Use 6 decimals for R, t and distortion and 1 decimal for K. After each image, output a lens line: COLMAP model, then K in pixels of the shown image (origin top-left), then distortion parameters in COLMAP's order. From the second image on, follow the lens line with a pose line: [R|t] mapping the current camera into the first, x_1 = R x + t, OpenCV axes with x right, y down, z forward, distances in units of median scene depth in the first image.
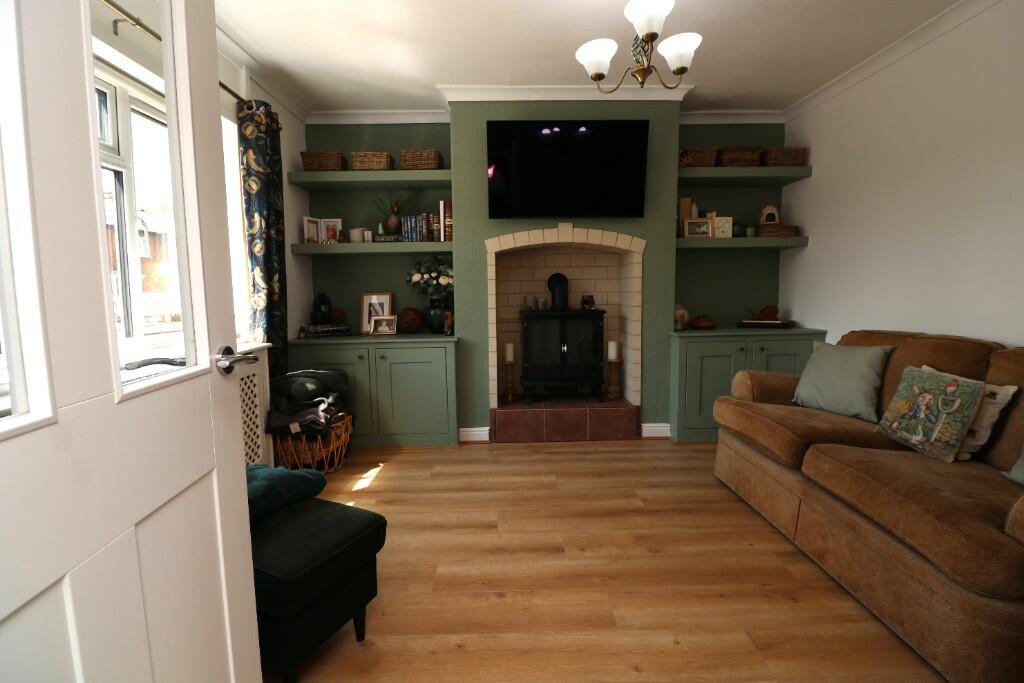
lens RADIAL K [[494.7, 0, 512.6], [0, 494.7, 337.6], [0, 0, 1]] dist [-0.002309, -0.011233]
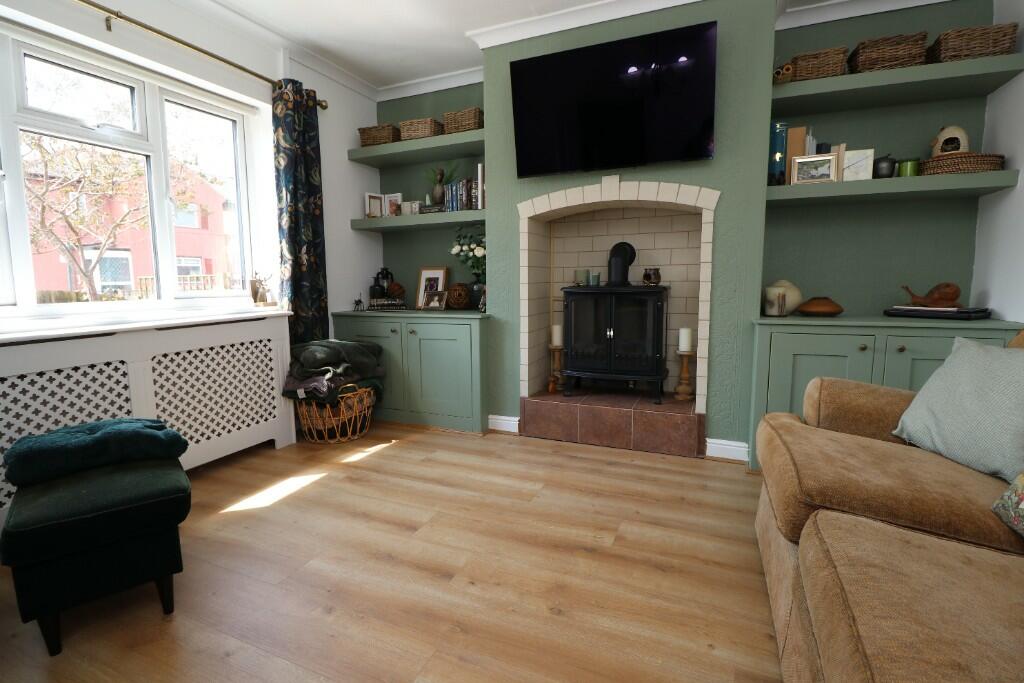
lens RADIAL K [[494.7, 0, 485.4], [0, 494.7, 338.1], [0, 0, 1]] dist [-0.002309, -0.011233]
pose [[0.902004, 0.056270, -0.428045, 0.281580], [-0.043606, 0.998274, 0.039342, 0.007158], [0.429520, -0.016821, 0.902901, 0.185591]]
